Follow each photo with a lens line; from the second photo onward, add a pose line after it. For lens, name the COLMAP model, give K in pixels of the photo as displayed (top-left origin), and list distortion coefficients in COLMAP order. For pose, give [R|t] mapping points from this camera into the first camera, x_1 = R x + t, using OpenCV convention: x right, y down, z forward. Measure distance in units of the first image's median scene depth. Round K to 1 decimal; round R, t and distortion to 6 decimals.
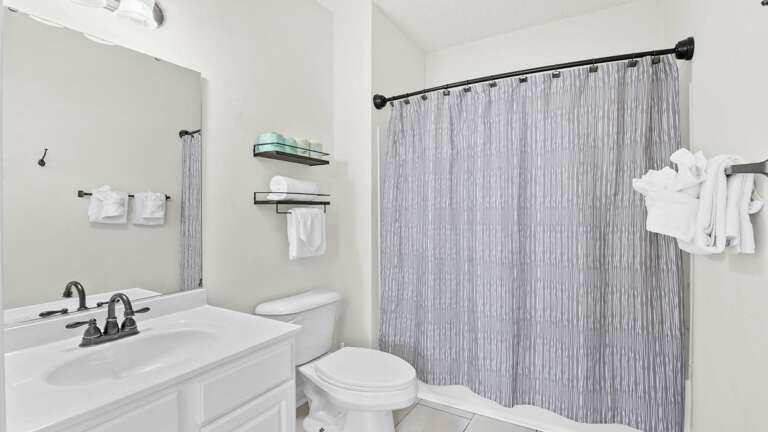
lens RADIAL K [[355.7, 0, 384.2], [0, 355.7, 212.7], [0, 0, 1]] dist [-0.022452, -0.001884]
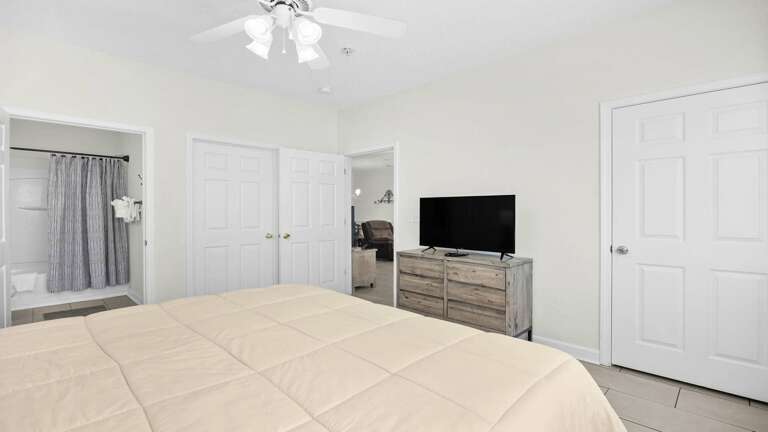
lens RADIAL K [[355.7, 0, 384.5], [0, 355.7, 217.1], [0, 0, 1]] dist [-0.022452, -0.001884]
pose [[0.242928, -0.022343, 0.969787, -2.425145], [0.016808, 0.999682, 0.018822, 0.034980], [-0.969899, 0.011728, 0.243227, -2.975499]]
